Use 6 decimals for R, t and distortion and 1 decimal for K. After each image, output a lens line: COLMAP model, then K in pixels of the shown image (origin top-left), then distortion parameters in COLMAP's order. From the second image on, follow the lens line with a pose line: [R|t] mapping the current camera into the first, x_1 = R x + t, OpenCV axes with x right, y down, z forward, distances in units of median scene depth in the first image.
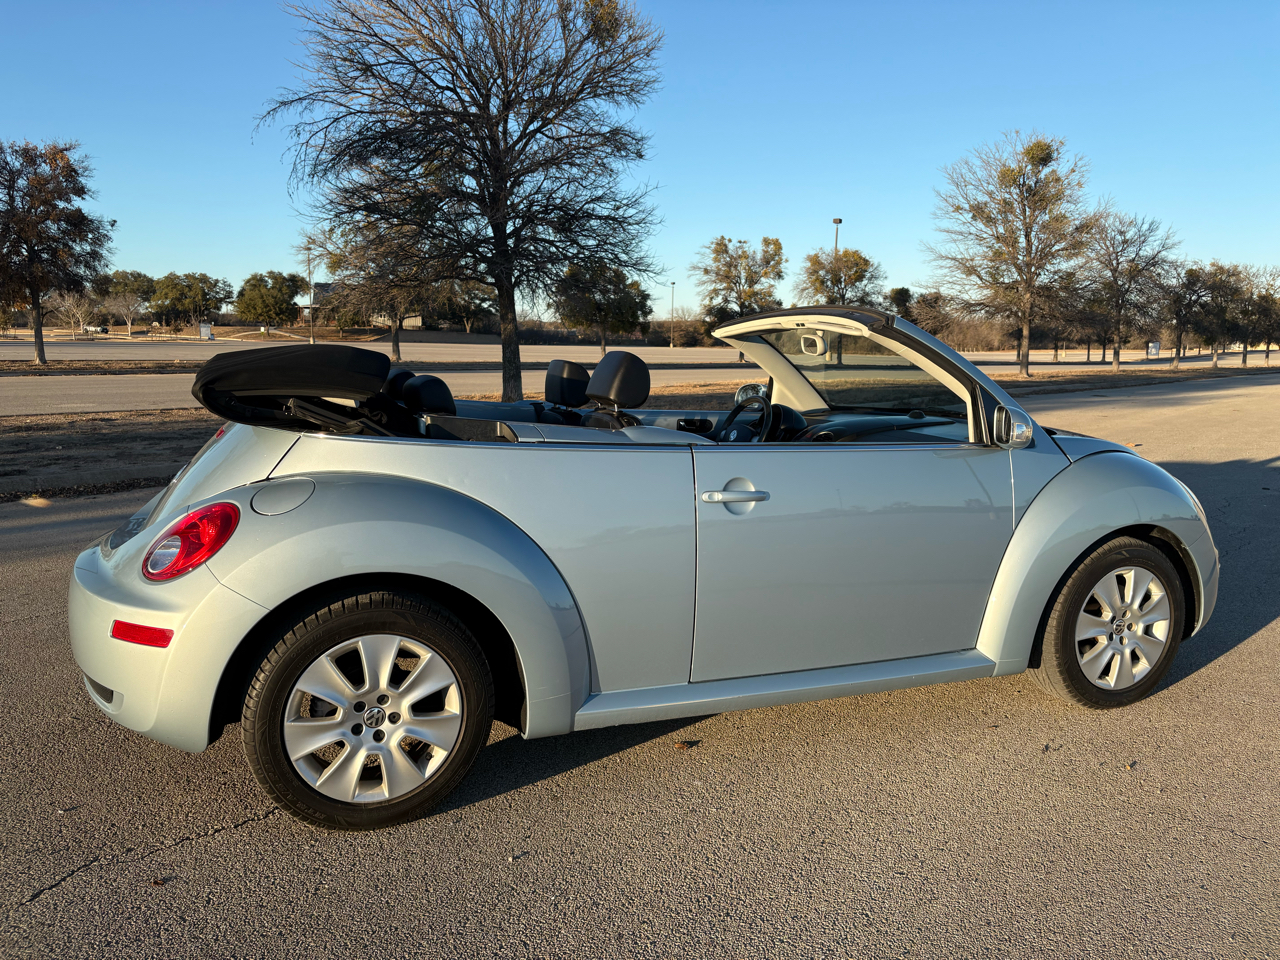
lens RADIAL K [[969.4, 0, 639.3], [0, 969.4, 482.6], [0, 0, 1]] dist [0.039923, -0.042995]
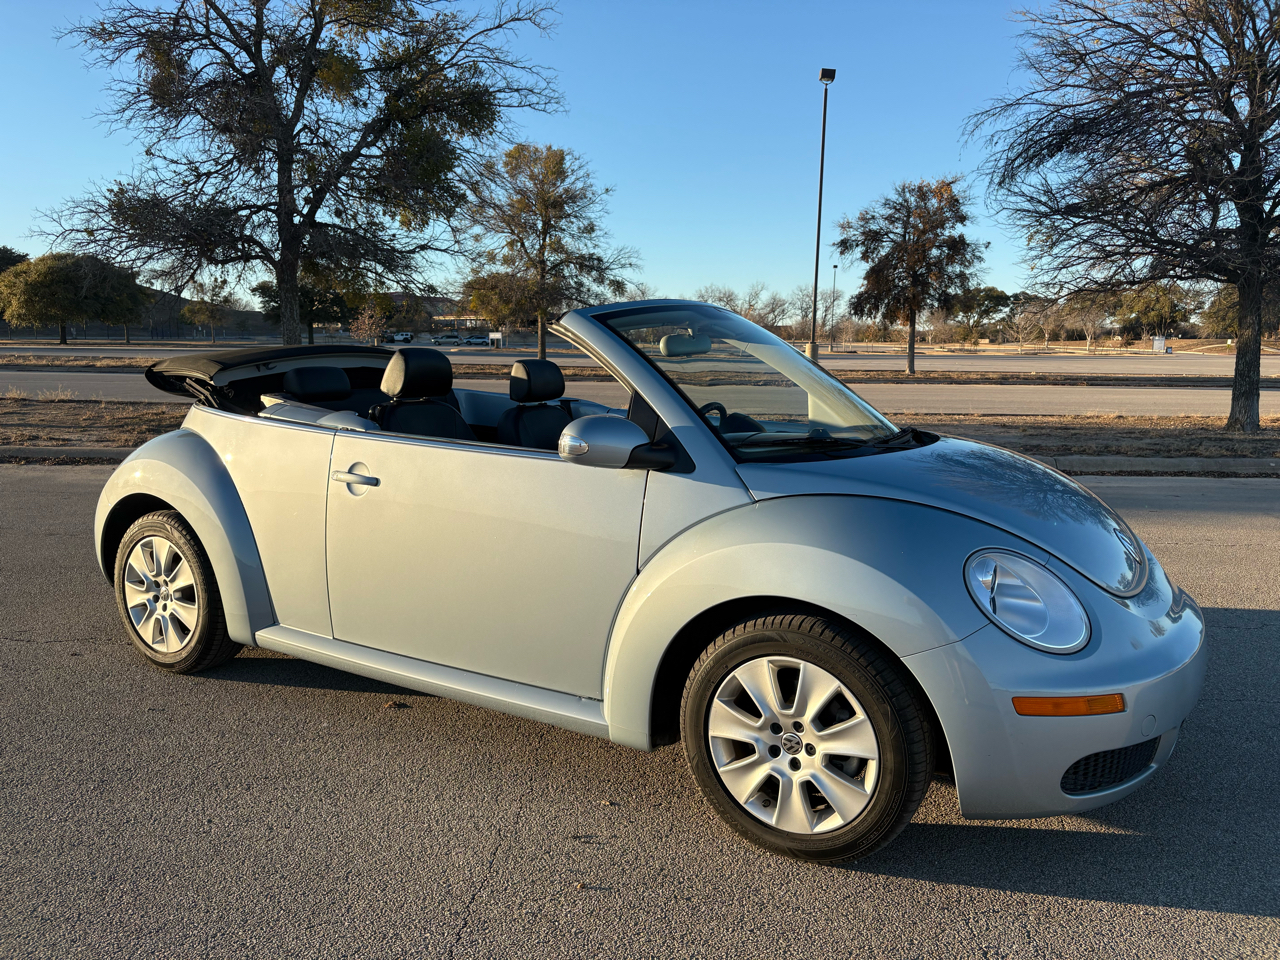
lens RADIAL K [[969.4, 0, 640.6], [0, 969.4, 488.4], [0, 0, 1]] dist [0.039923, -0.042995]
pose [[0.604861, 0.110647, -0.788607, 0.099009], [-0.117265, 0.991880, 0.049226, -0.005669], [0.787650, 0.062701, 0.612924, 0.049265]]
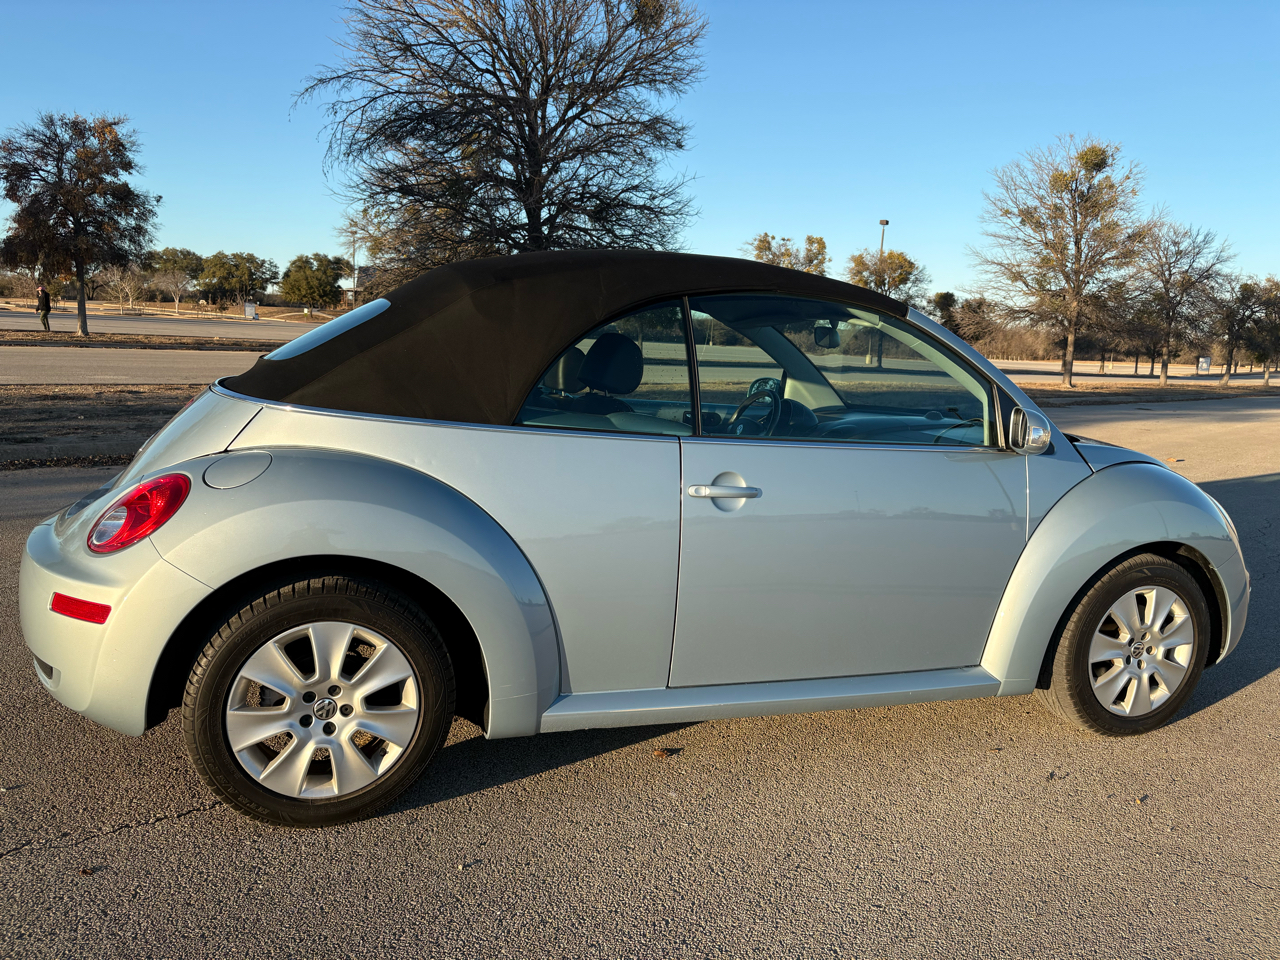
lens RADIAL K [[969.4, 0, 642.0], [0, 969.4, 488.6], [0, 0, 1]] dist [0.039923, -0.042995]
pose [[0.998569, 0.042835, -0.032016, 0.004178], [-0.042482, 0.999030, 0.011604, 0.000287], [0.032482, -0.010227, 0.999420, 0.005245]]
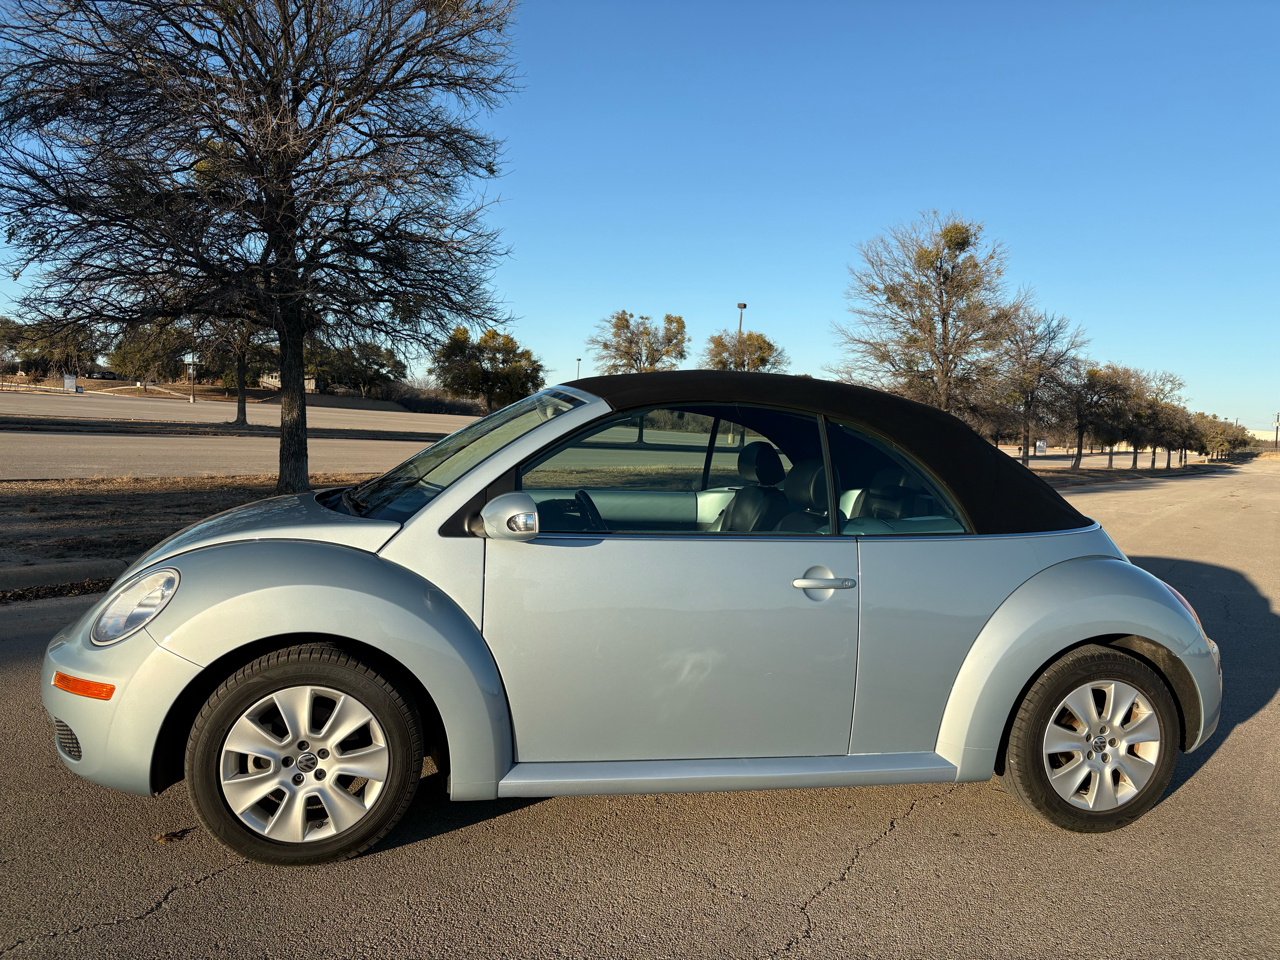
lens RADIAL K [[969.4, 0, 638.3], [0, 969.4, 488.5], [0, 0, 1]] dist [0.039923, -0.042995]
pose [[0.994390, 0.039221, 0.098234, 0.023604], [-0.032042, 0.996771, -0.073624, -0.018368], [-0.100805, 0.070064, 0.992436, 0.121803]]
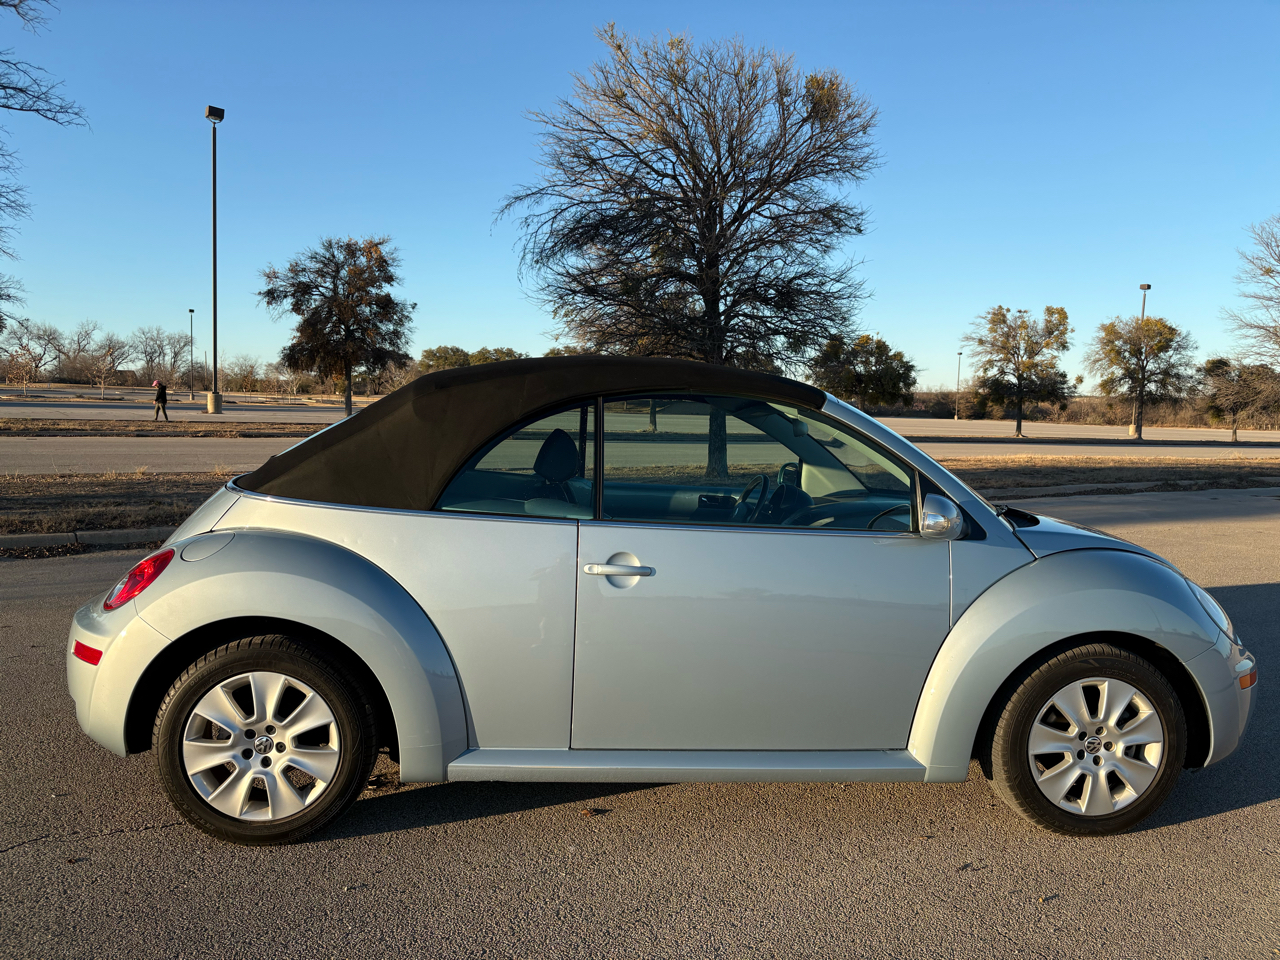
lens RADIAL K [[969.4, 0, 634.8], [0, 969.4, 489.8], [0, 0, 1]] dist [0.039923, -0.042995]
pose [[0.958378, 0.036665, -0.283137, 0.034506], [-0.054805, 0.996902, -0.056412, -0.001245], [0.280192, 0.069581, 0.957419, 0.000576]]
